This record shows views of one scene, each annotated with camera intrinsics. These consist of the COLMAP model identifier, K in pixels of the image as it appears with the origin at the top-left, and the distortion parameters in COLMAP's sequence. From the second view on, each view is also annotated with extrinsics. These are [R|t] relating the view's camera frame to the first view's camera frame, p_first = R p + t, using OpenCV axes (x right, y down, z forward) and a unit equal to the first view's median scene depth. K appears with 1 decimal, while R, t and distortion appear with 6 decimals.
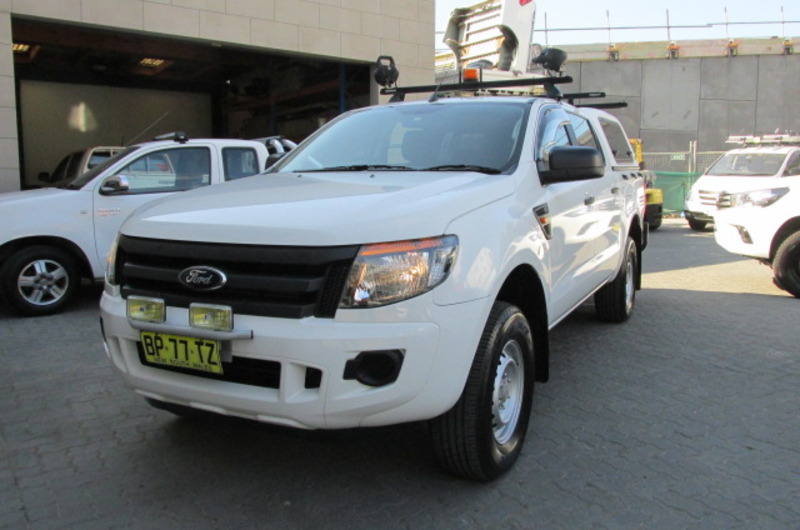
lens RADIAL K [[659.6, 0, 400.0], [0, 659.6, 265.0], [0, 0, 1]] dist [0.004311, -0.055679]
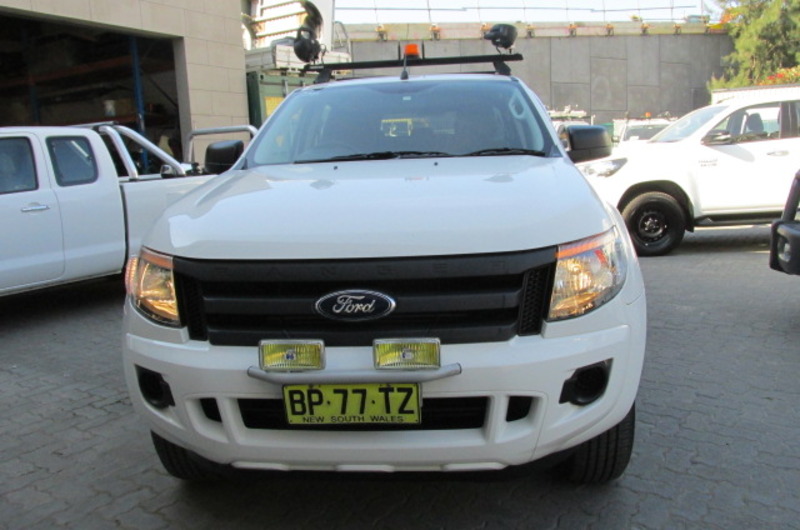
lens RADIAL K [[668.0, 0, 425.9], [0, 668.0, 266.8], [0, 0, 1]] dist [-0.014074, 0.002134]
pose [[0.927242, -0.098212, 0.361354, -0.328641], [0.088116, 0.995122, 0.044356, -0.034518], [-0.363948, -0.009287, 0.931373, 0.156919]]
